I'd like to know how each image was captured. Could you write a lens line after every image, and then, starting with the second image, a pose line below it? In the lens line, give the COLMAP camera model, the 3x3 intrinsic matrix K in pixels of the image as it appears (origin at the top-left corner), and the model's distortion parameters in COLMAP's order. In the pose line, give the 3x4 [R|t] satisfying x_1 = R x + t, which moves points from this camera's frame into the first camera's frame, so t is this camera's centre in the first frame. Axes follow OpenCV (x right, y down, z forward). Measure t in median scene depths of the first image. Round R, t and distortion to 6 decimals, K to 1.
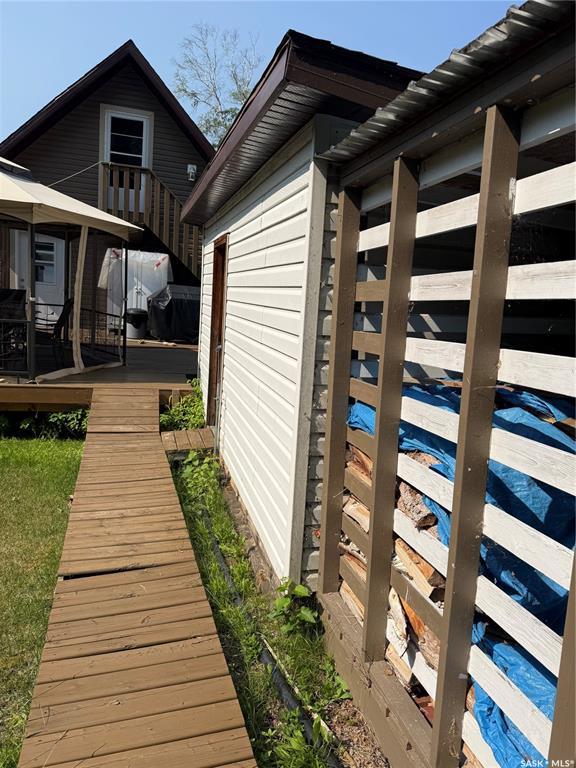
lens RADIAL K [[534.6, 0, 288.0], [0, 534.6, 384.0], [0, 0, 1]] dist [0.078134, -0.103338]
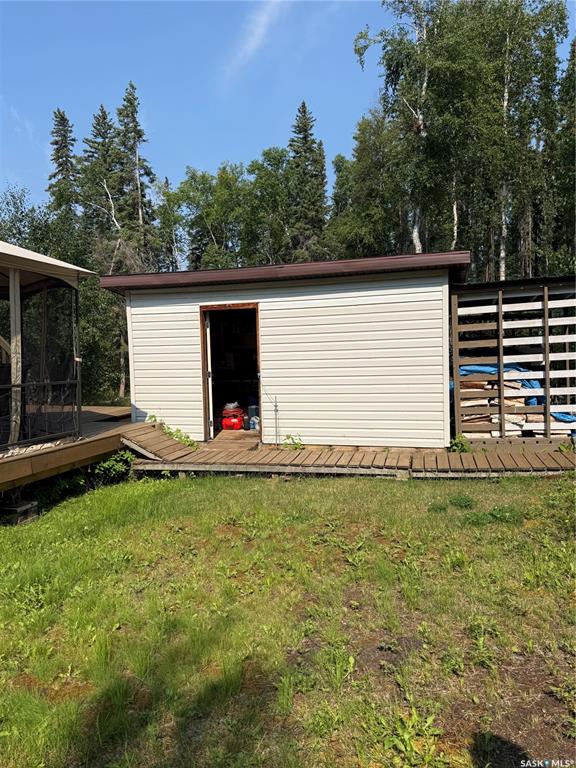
lens RADIAL K [[546.3, 0, 288.0], [0, 546.3, 384.0], [0, 0, 1]] dist [0.059424, -0.089732]
pose [[0.497134, -0.126581, 0.858391, -1.405945], [0.204064, 0.978609, 0.026126, -0.064365], [-0.843336, 0.162178, 0.512331, 0.129108]]
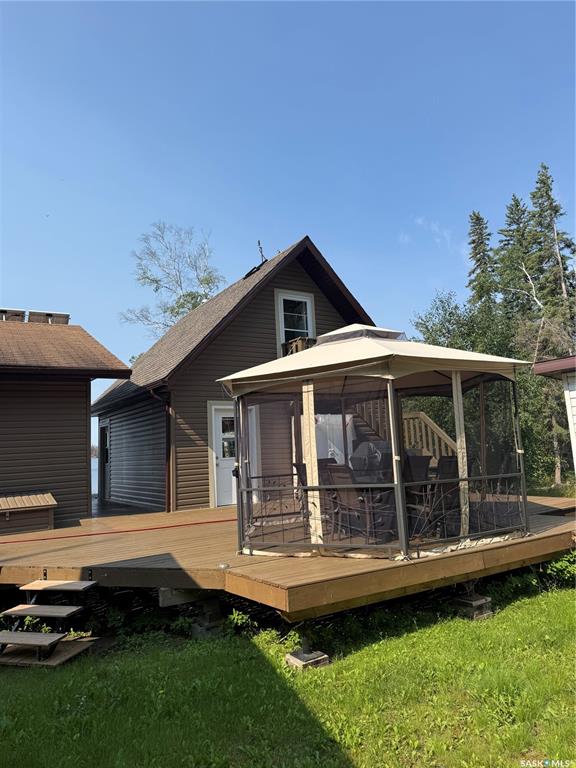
lens RADIAL K [[546.3, 0, 288.0], [0, 546.3, 384.0], [0, 0, 1]] dist [0.059424, -0.089732]
pose [[0.945331, -0.088609, 0.313844, -1.427269], [0.177685, 0.946933, -0.267855, -0.088651], [-0.273455, 0.308977, 0.910909, 0.134908]]
